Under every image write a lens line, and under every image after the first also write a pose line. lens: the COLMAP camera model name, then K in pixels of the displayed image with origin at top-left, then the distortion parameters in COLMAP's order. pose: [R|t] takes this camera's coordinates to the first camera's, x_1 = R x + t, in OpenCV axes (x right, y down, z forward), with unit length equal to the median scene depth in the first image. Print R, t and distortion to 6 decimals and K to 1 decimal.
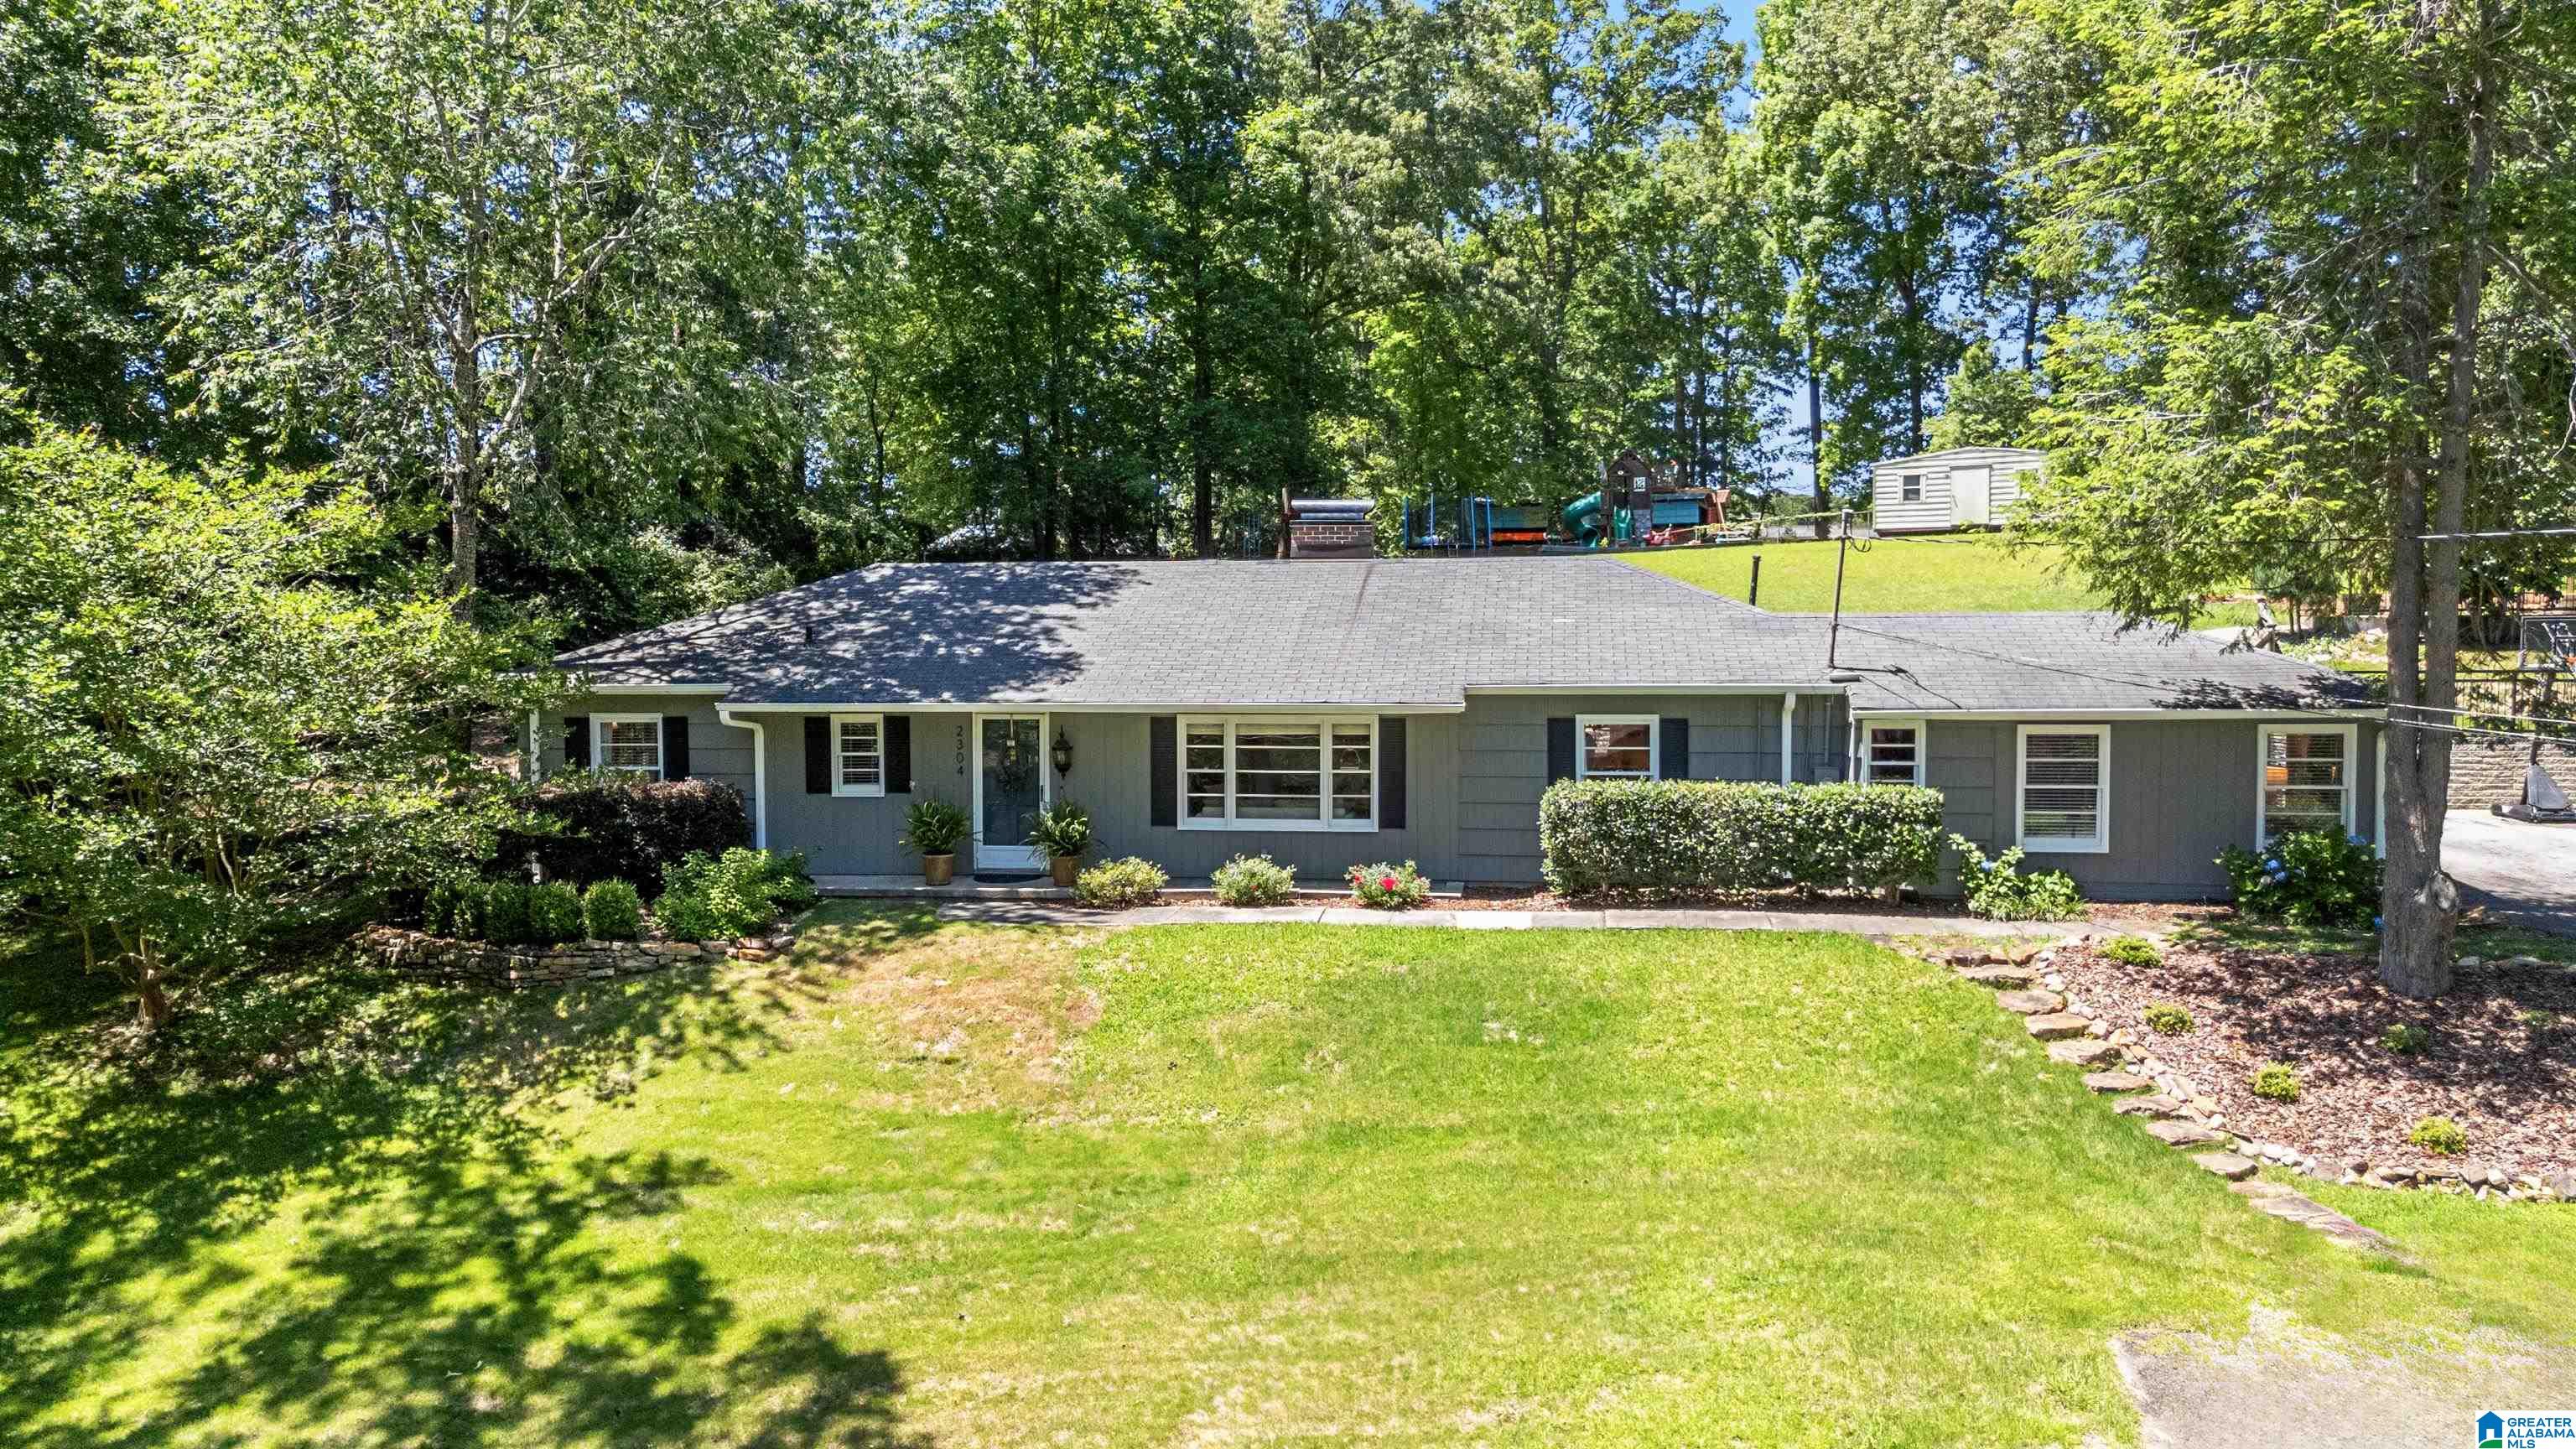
lens RADIAL K [[1942.2, 0, 1288.0], [0, 1942.2, 724.5], [0, 0, 1]] dist [0.103291, -0.001976]
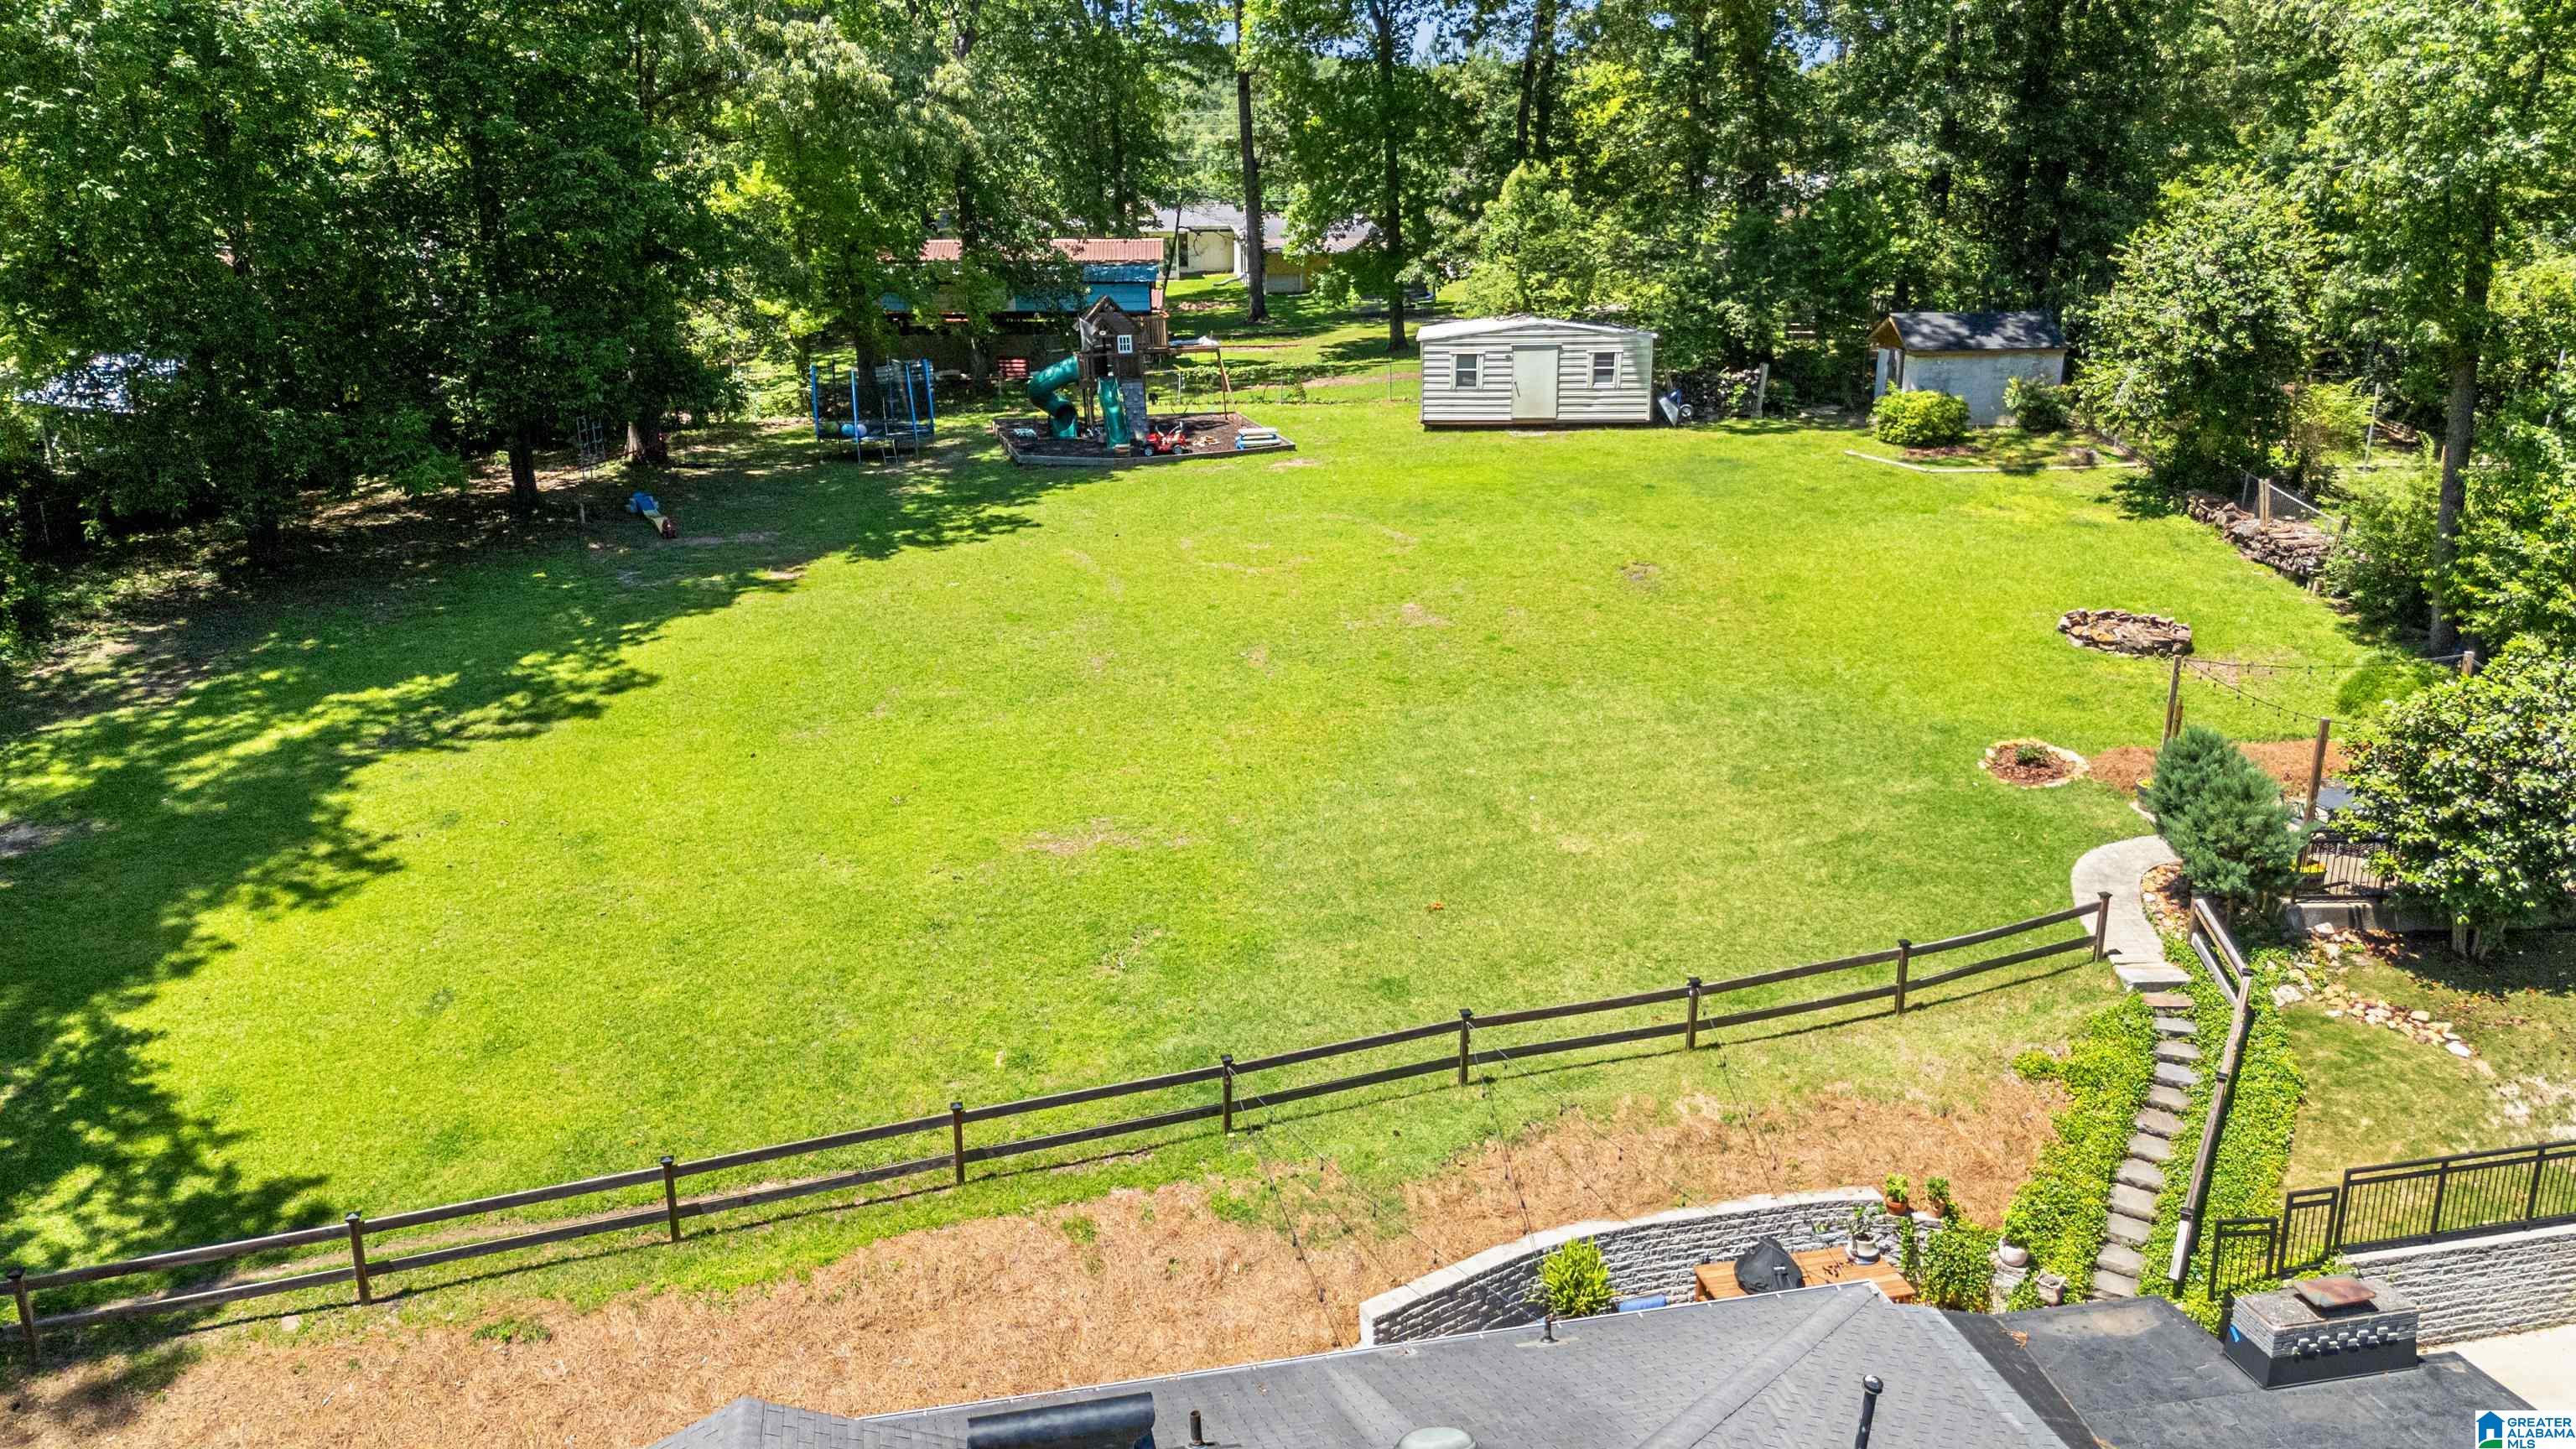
lens RADIAL K [[1942.2, 0, 1288.0], [0, 1942.2, 724.5], [0, 0, 1]] dist [0.103291, -0.001976]
pose [[0.939478, -0.097879, 0.328329, -0.076631], [0.019844, 0.972260, 0.233061, -0.435530], [-0.342033, -0.212440, 0.915359, 0.674445]]
